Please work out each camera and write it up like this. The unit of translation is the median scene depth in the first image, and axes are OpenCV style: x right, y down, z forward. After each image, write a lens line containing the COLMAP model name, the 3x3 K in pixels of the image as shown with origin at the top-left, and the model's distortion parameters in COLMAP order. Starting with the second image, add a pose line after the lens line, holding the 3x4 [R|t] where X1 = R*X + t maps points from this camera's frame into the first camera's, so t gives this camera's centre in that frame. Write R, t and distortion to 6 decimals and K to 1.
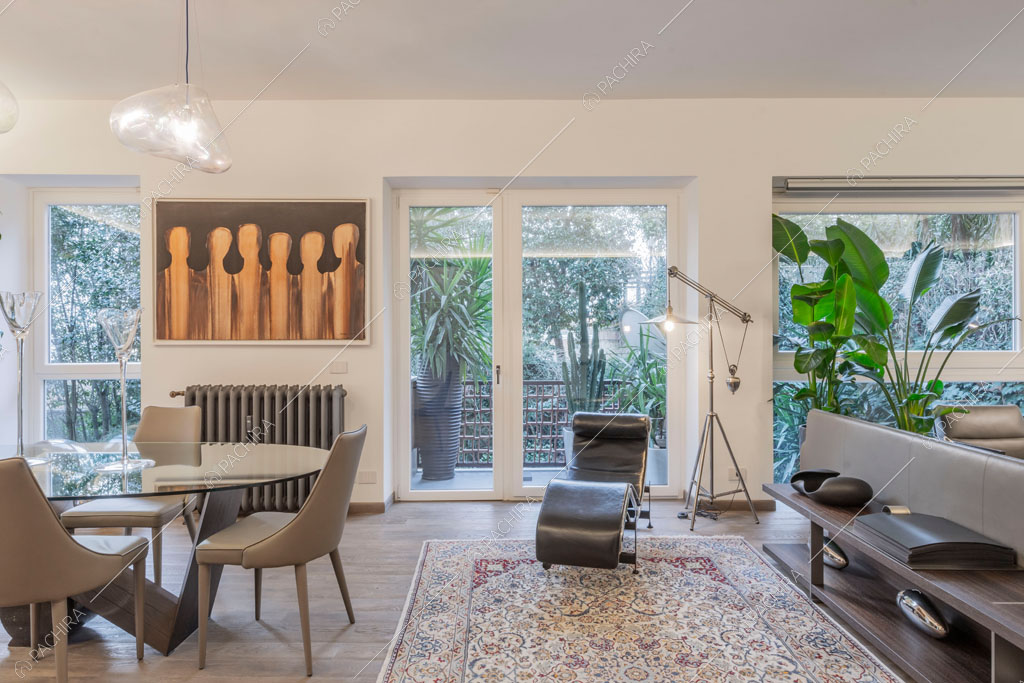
lens RADIAL K [[618.3, 0, 508.8], [0, 618.3, 336.3], [0, 0, 1]] dist [0.028189, -0.018205]
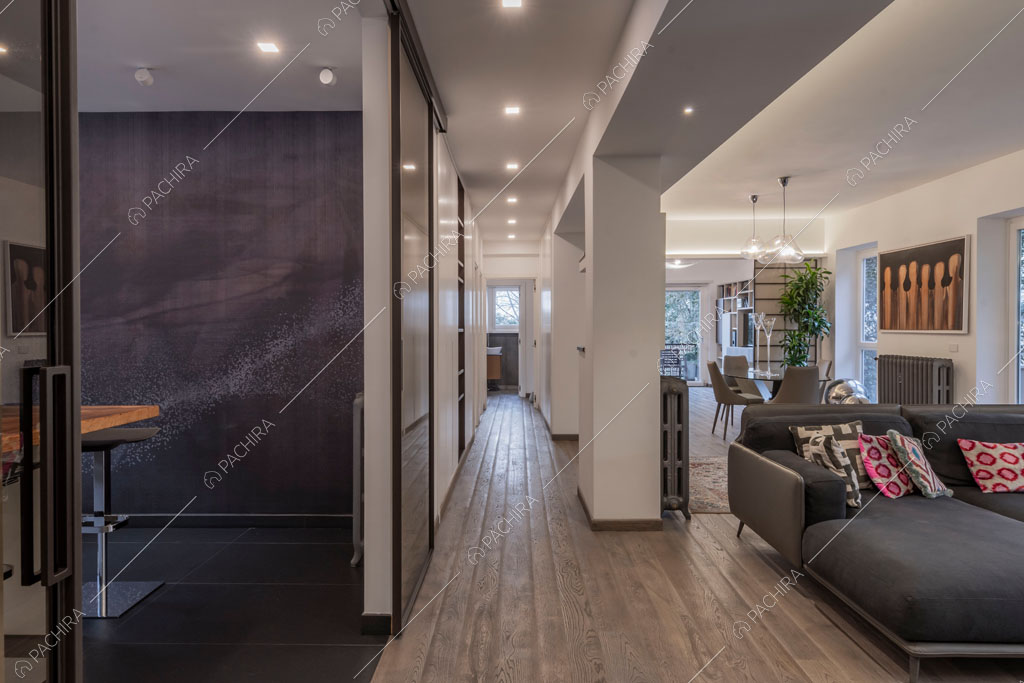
lens RADIAL K [[618.3, 0, 508.8], [0, 618.3, 336.3], [0, 0, 1]] dist [0.028189, -0.018205]
pose [[-0.012411, 0.013606, -0.999830, 1.288055], [0.000073, 0.999907, 0.013606, -0.000306], [0.999923, 0.000096, -0.012411, -0.075935]]
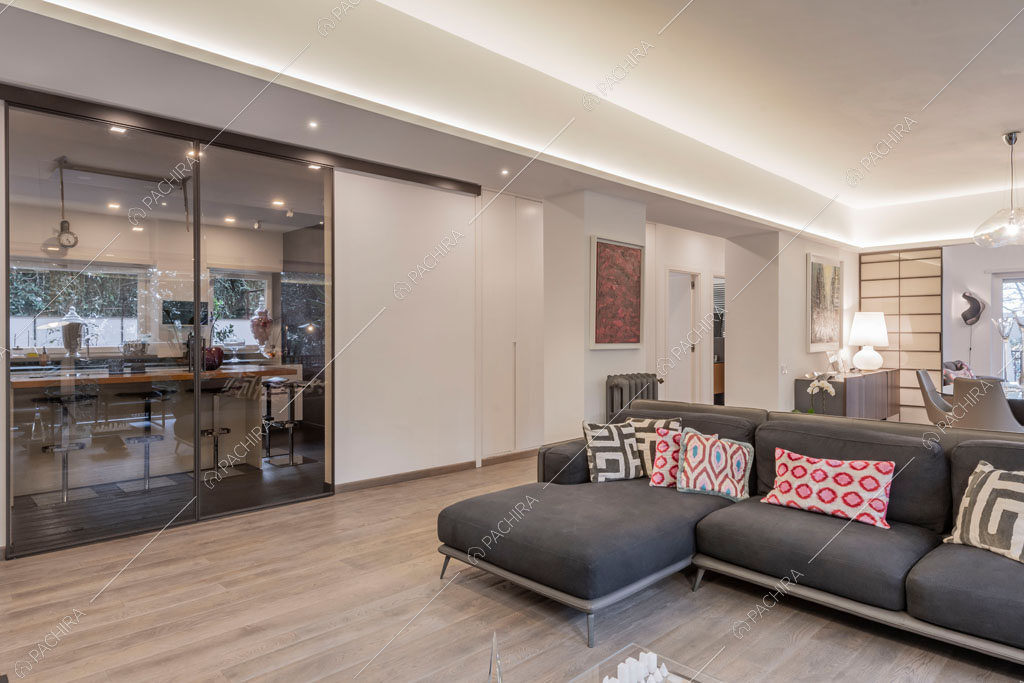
lens RADIAL K [[618.3, 0, 508.8], [0, 618.3, 336.3], [0, 0, 1]] dist [0.028189, -0.018205]
pose [[-0.718244, 0.008516, -0.695739, 1.242900], [0.003041, 0.999954, 0.009100, -0.001611], [0.695785, 0.004420, -0.718237, 0.801588]]
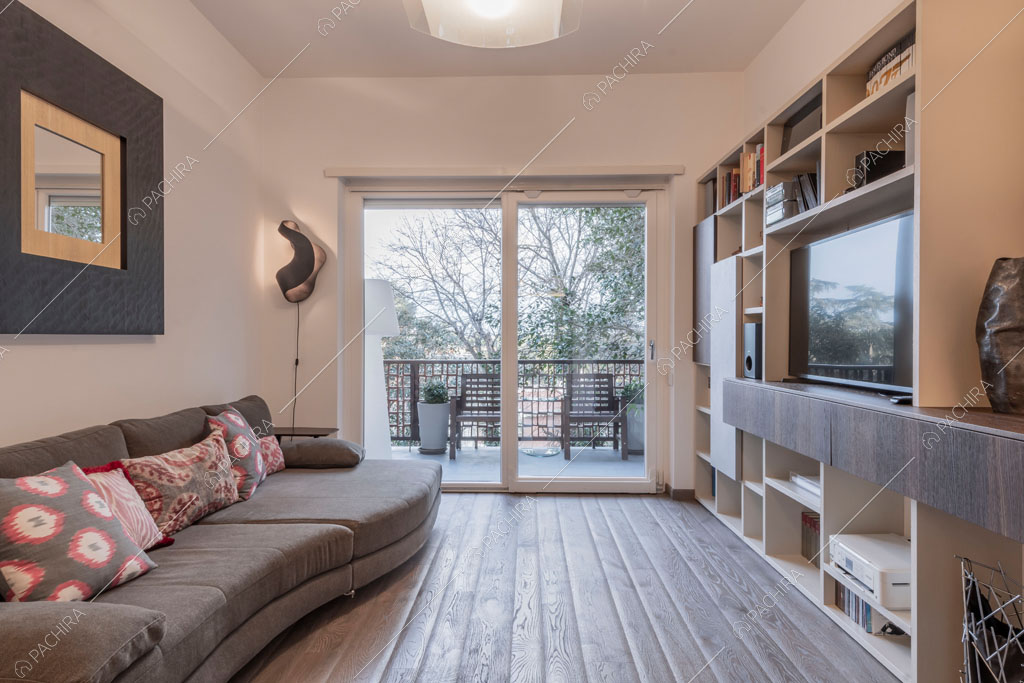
lens RADIAL K [[618.3, 0, 508.8], [0, 618.3, 336.3], [0, 0, 1]] dist [0.028189, -0.018205]
pose [[-0.017903, 0.000279, -0.999840, -0.844064], [-0.003004, 0.999995, 0.000333, 0.034705], [0.999835, 0.003010, -0.017902, 0.651501]]
